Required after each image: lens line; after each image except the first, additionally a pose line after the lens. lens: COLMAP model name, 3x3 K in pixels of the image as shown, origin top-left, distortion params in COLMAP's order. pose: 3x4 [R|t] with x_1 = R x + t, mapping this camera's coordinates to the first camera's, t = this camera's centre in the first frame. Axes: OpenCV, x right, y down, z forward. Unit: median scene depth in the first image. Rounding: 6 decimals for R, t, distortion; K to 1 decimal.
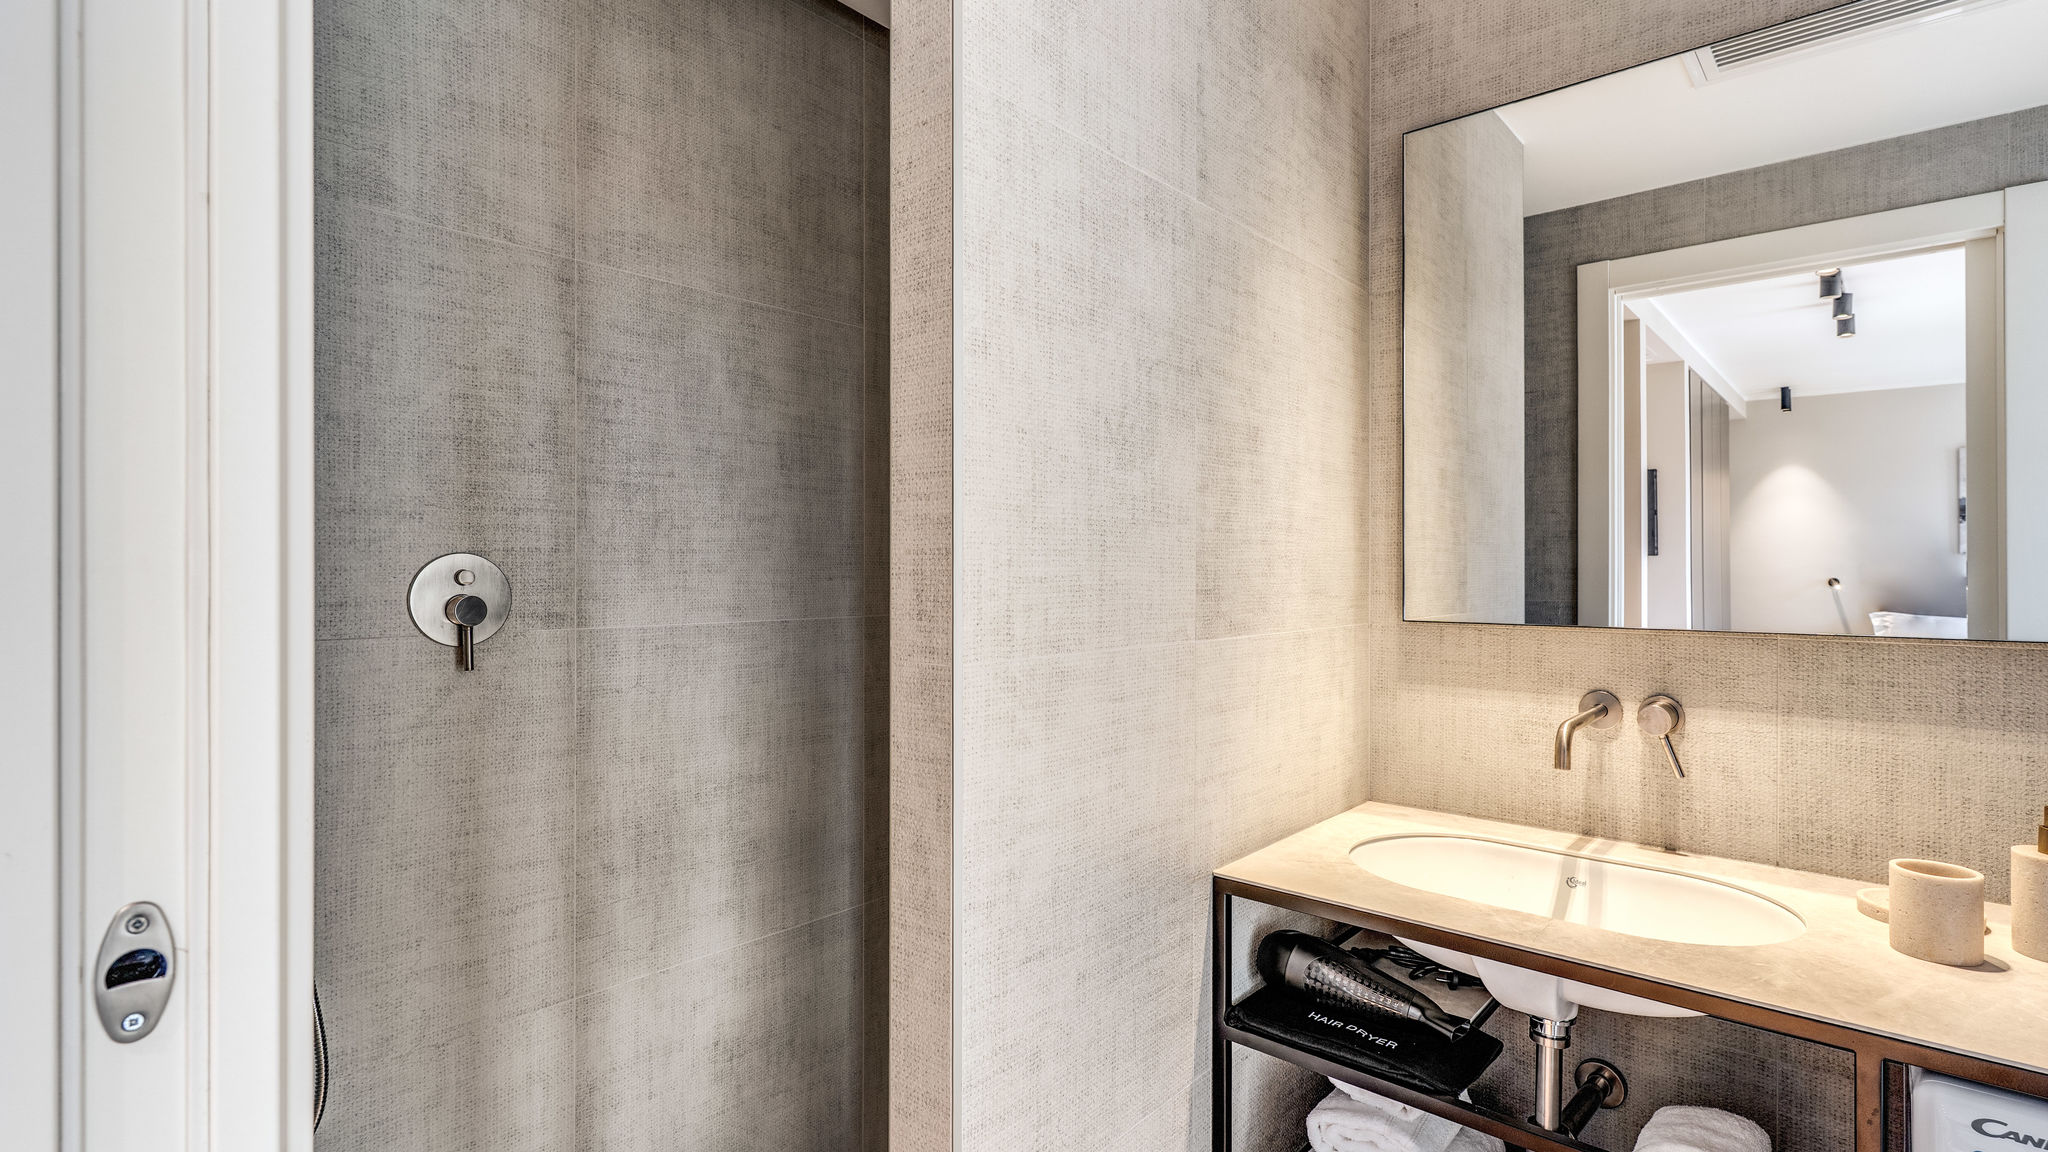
lens RADIAL K [[1007.7, 0, 968.2], [0, 1007.7, 557.5], [0, 0, 1]] dist [0.005737, -0.000817]
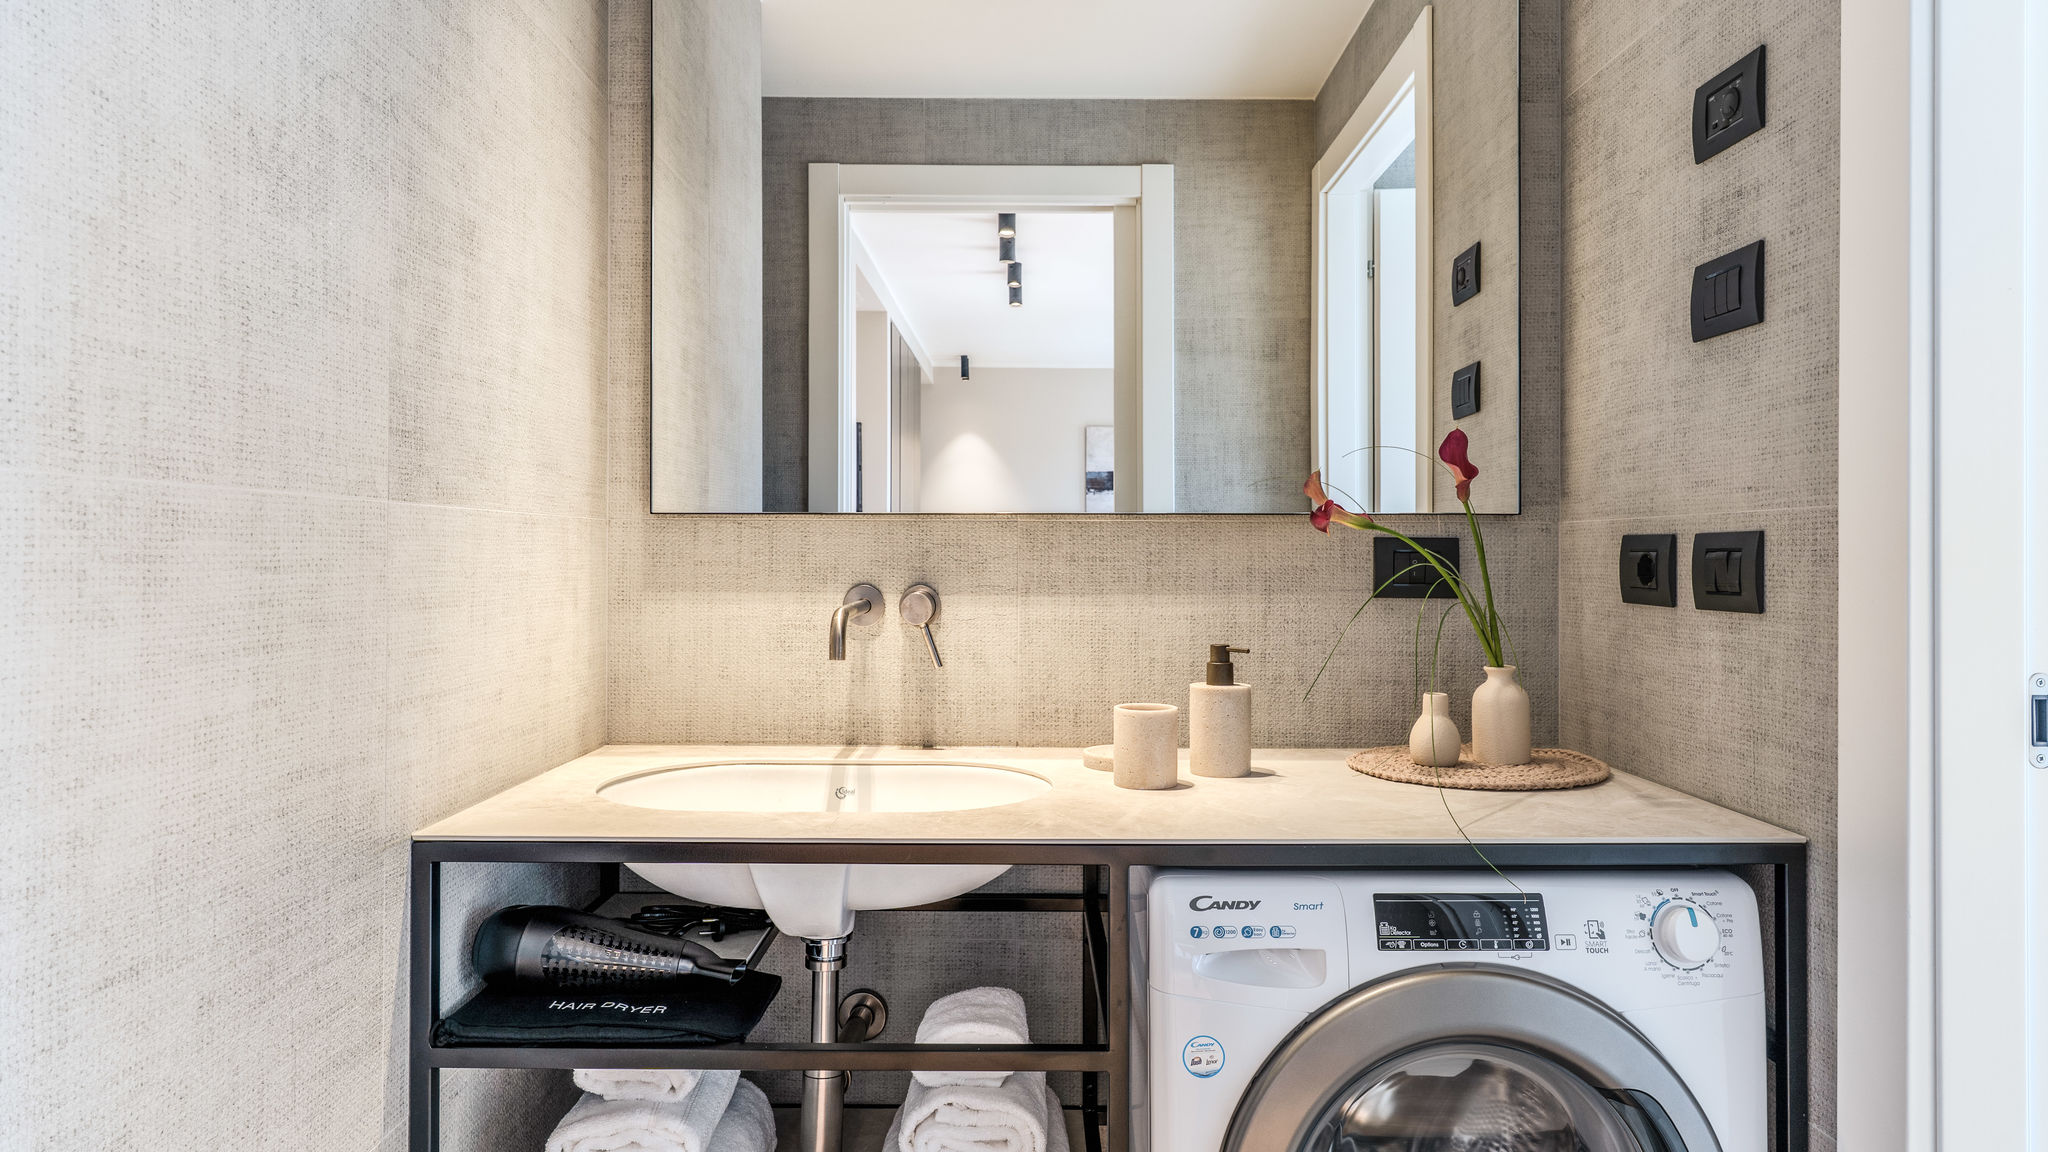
lens RADIAL K [[1283.7, 0, 1024.0], [0, 1283.7, 576.0], [0, 0, 1]] dist [-0.000992, -0.001116]
pose [[0.727865, 0.009103, 0.685660, -0.055445], [-0.011220, 0.999936, -0.001365, 0.129117], [-0.685629, -0.006699, 0.727921, 0.073785]]
